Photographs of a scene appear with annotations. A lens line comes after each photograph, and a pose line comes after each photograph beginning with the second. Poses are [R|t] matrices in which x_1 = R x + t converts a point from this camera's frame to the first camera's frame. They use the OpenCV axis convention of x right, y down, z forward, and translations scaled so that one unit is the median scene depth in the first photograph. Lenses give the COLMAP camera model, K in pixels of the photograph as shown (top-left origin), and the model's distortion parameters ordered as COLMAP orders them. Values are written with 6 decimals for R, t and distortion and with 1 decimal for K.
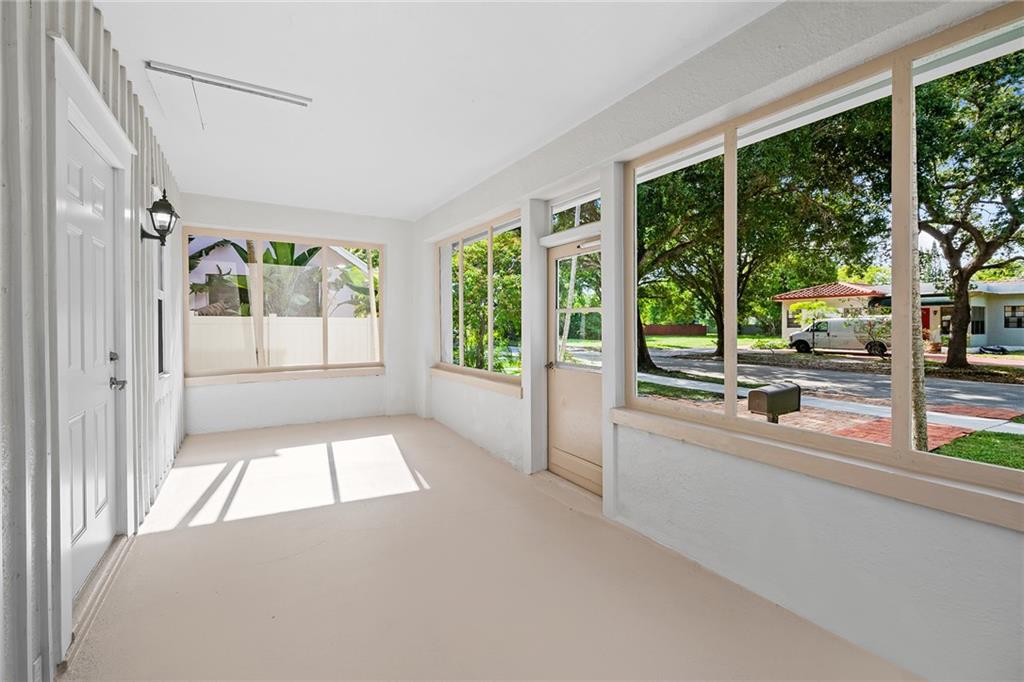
lens RADIAL K [[445.6, 0, 515.6], [0, 445.6, 331.5], [0, 0, 1]] dist [0.003546, 0.000085]
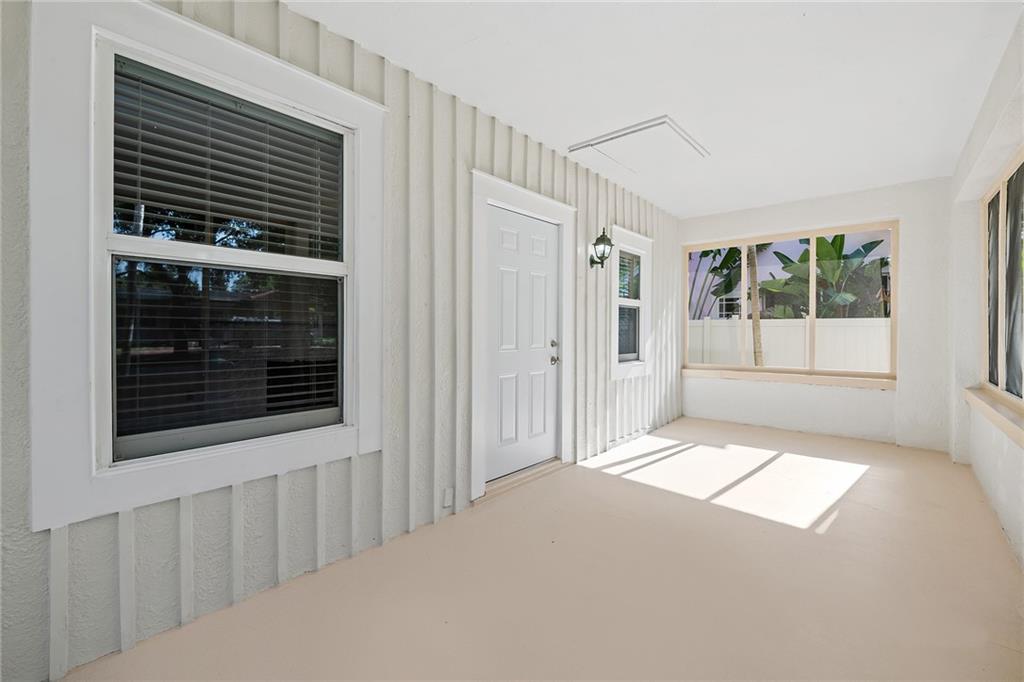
lens RADIAL K [[445.6, 0, 514.5], [0, 445.6, 336.9], [0, 0, 1]] dist [0.003546, 0.000085]
pose [[0.303795, 0.015402, -0.952613, 0.457322], [-0.012792, 0.999845, 0.012087, 0.011247], [0.952651, 0.008514, 0.303945, 0.310322]]
